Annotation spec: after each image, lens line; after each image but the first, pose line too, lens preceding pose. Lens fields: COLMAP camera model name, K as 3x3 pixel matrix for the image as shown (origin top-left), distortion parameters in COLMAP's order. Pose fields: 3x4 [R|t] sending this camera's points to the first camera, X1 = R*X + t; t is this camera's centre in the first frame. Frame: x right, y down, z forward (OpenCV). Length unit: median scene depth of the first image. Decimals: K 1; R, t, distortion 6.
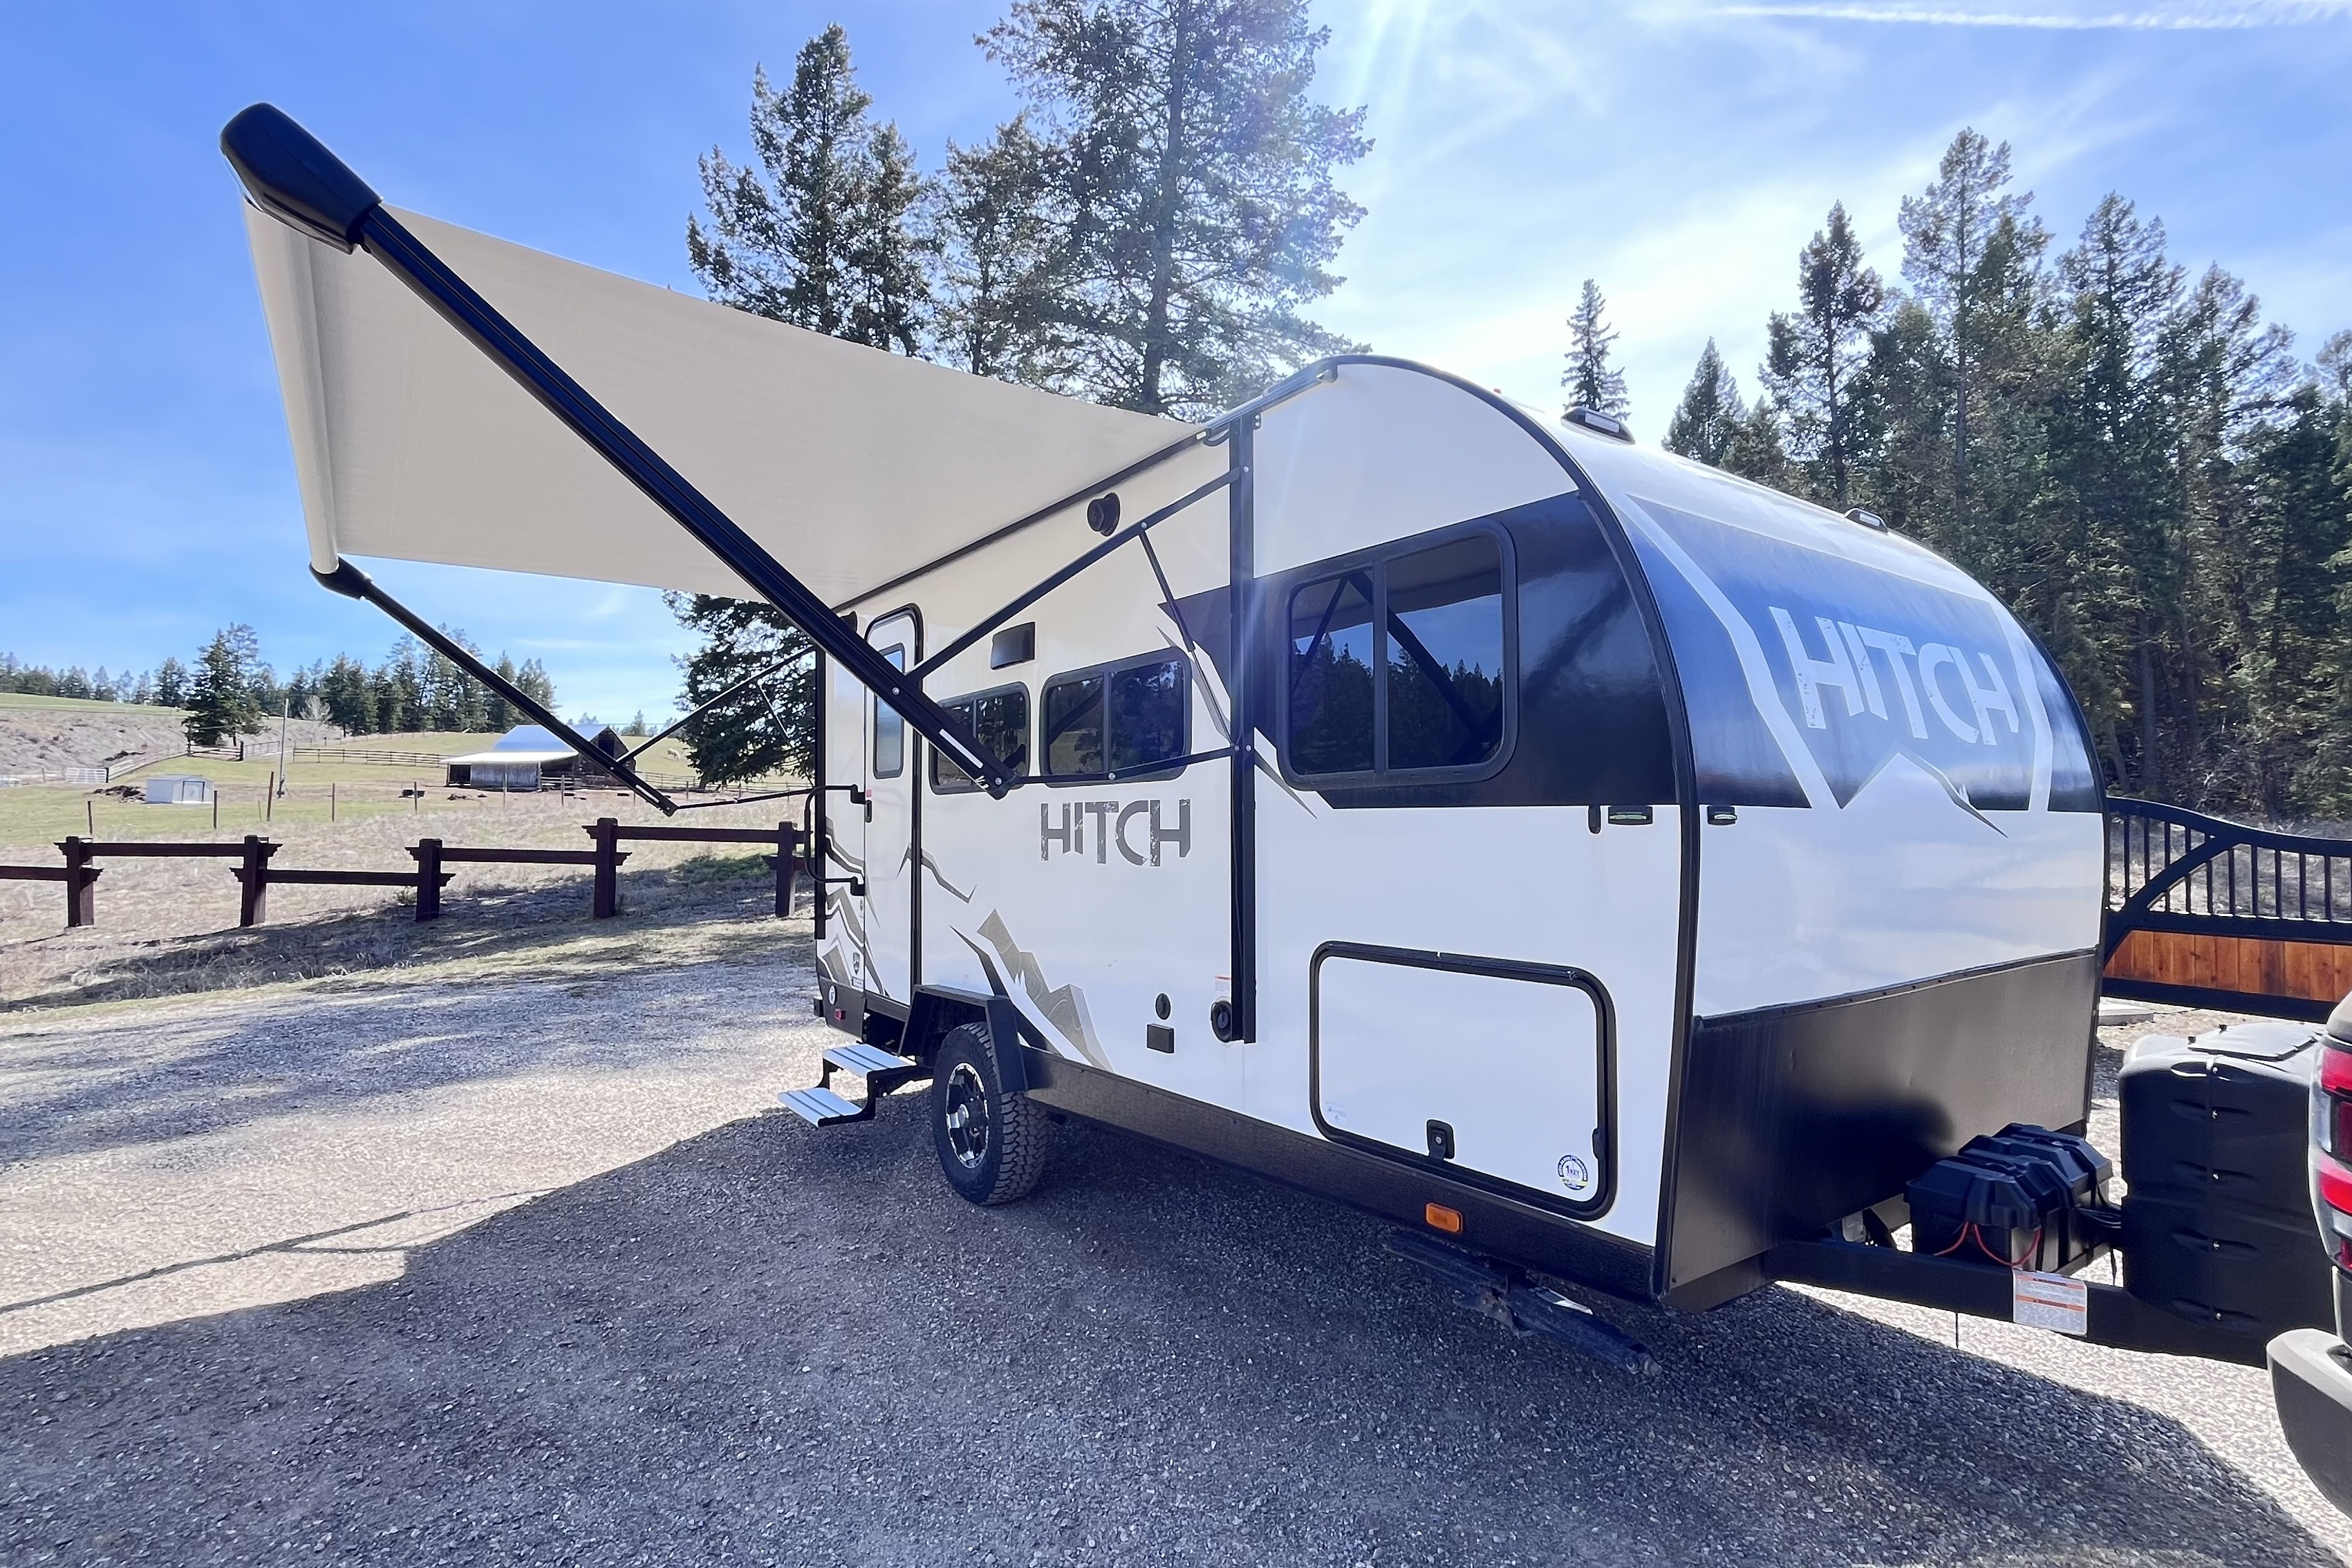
lens RADIAL K [[1126.5, 0, 1166.9], [0, 1126.5, 786.0], [0, 0, 1]] dist [-0.001793, -0.001016]
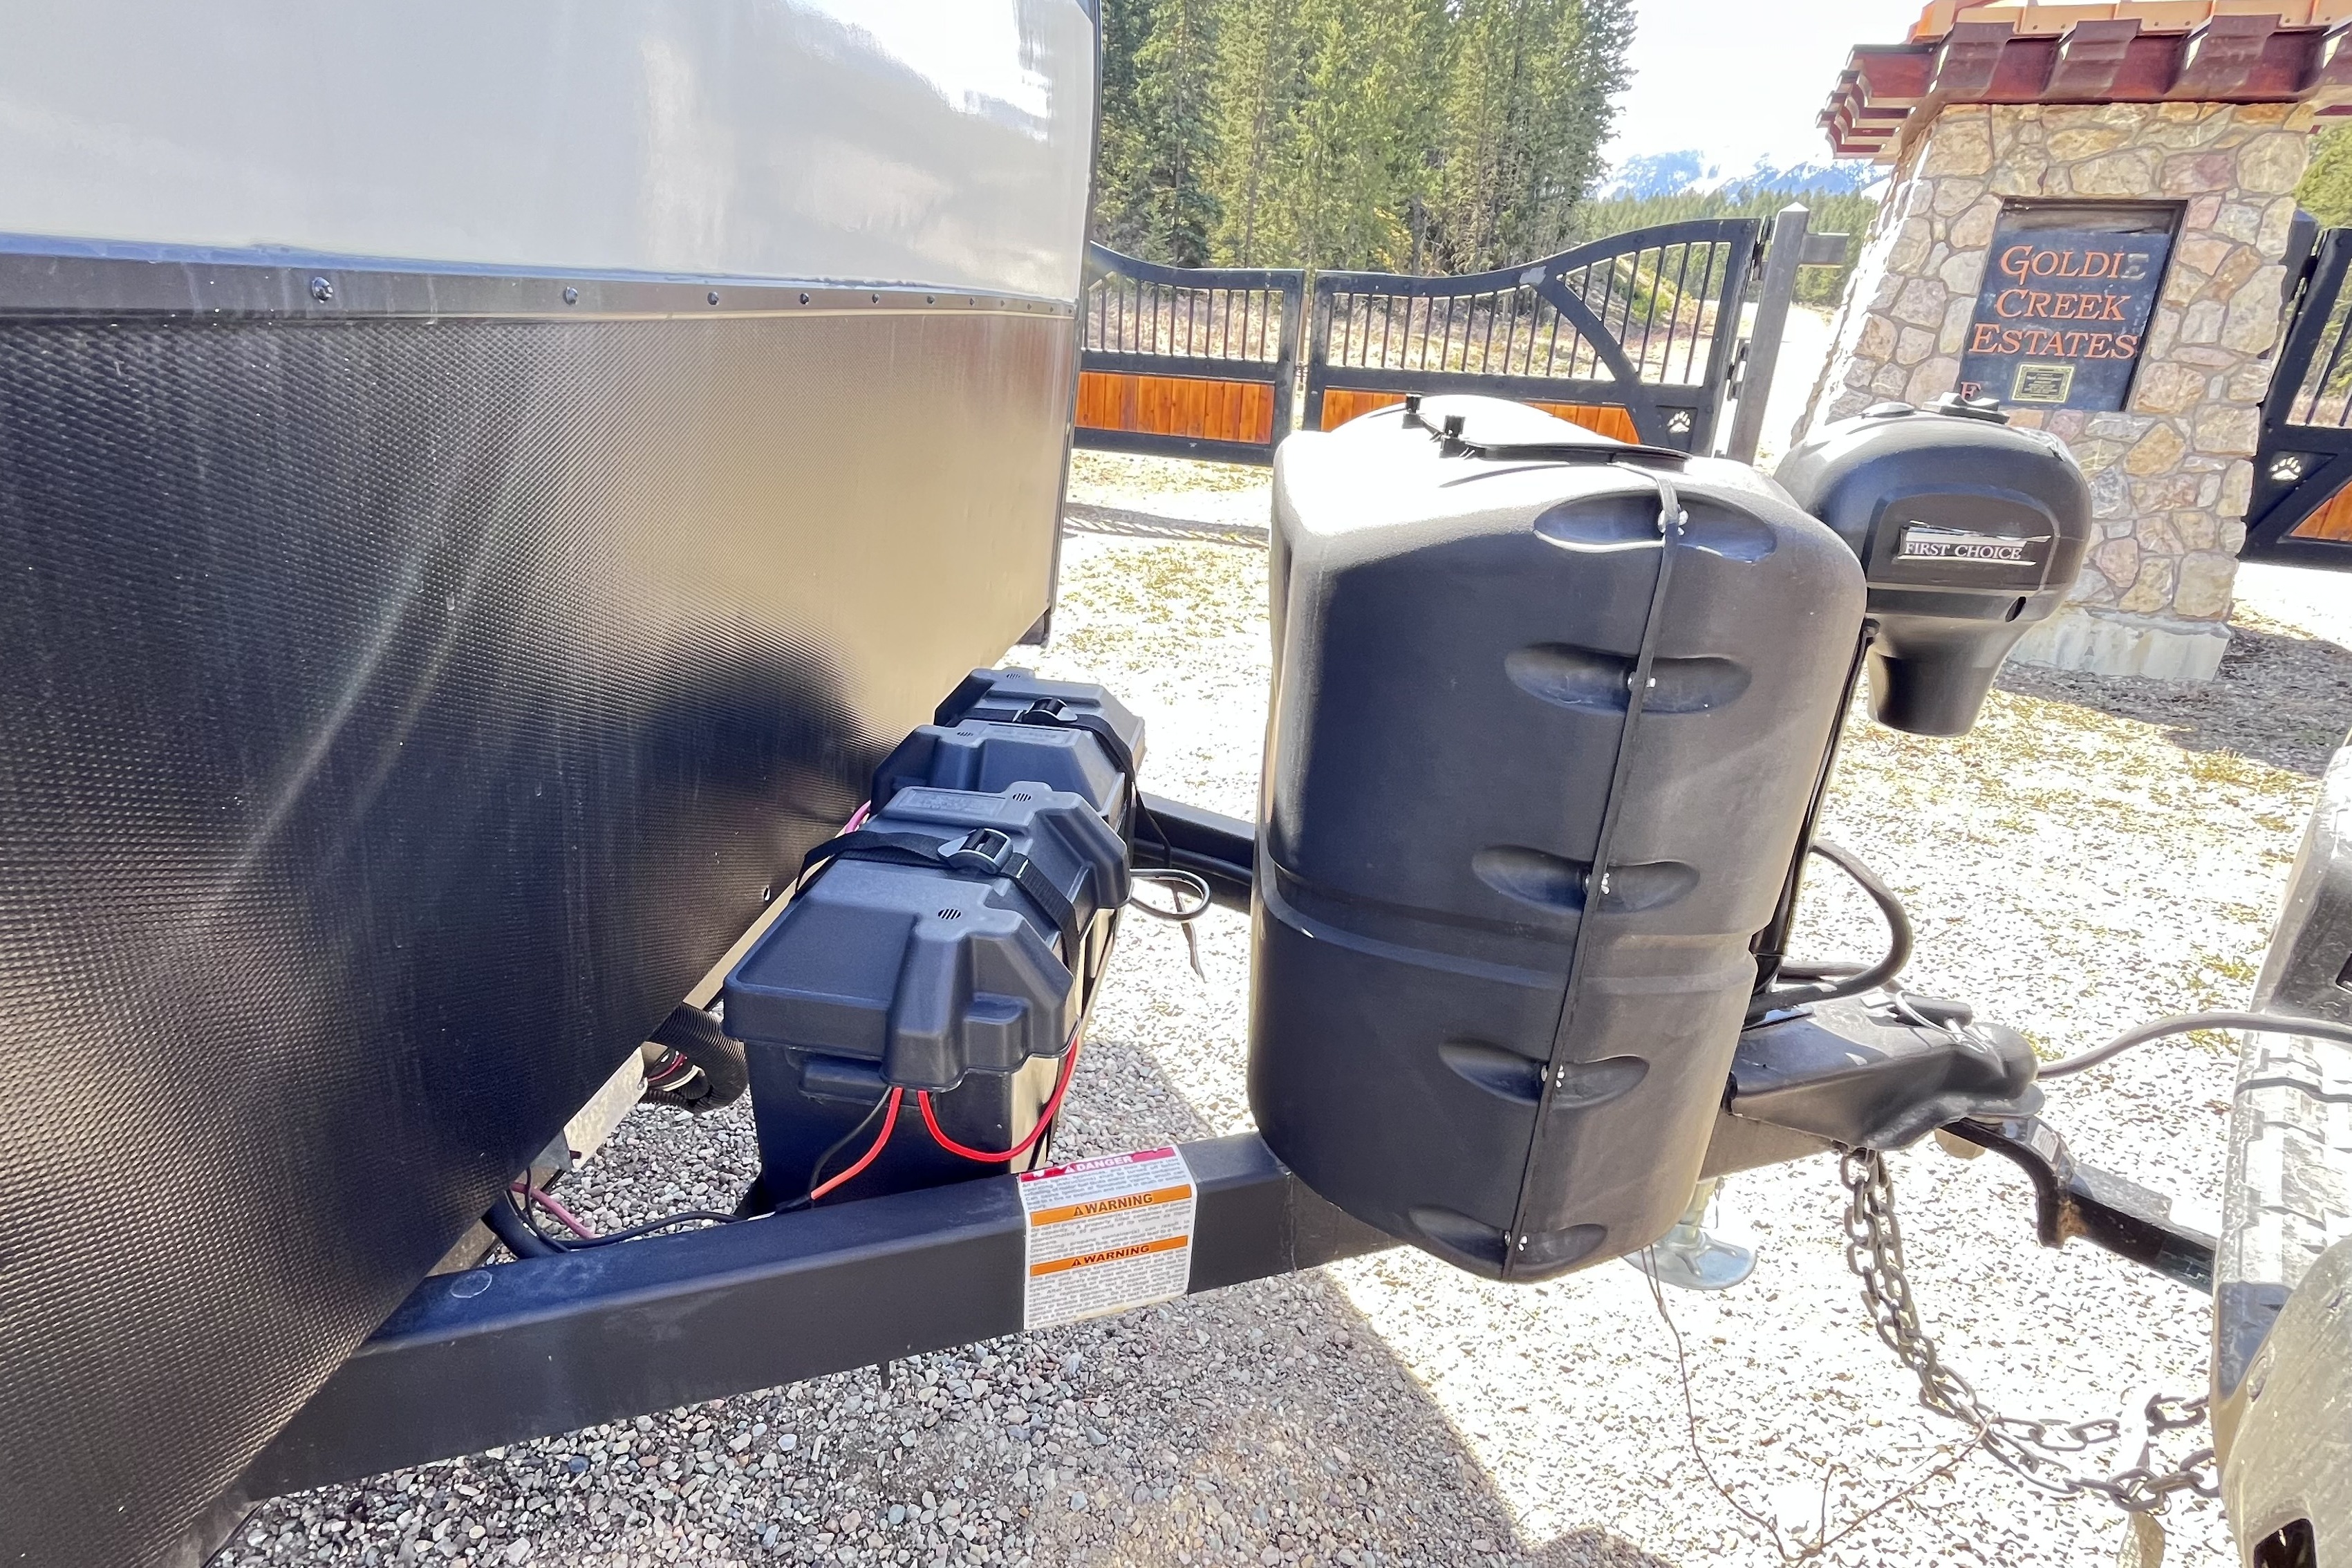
lens RADIAL K [[1126.5, 0, 1166.9], [0, 1126.5, 786.0], [0, 0, 1]] dist [-0.001793, -0.001016]
pose [[0.701711, -0.248996, 0.667534, 0.578569], [-0.053212, 0.916008, 0.397615, 0.187328], [-0.710471, -0.314532, 0.629524, 0.781474]]
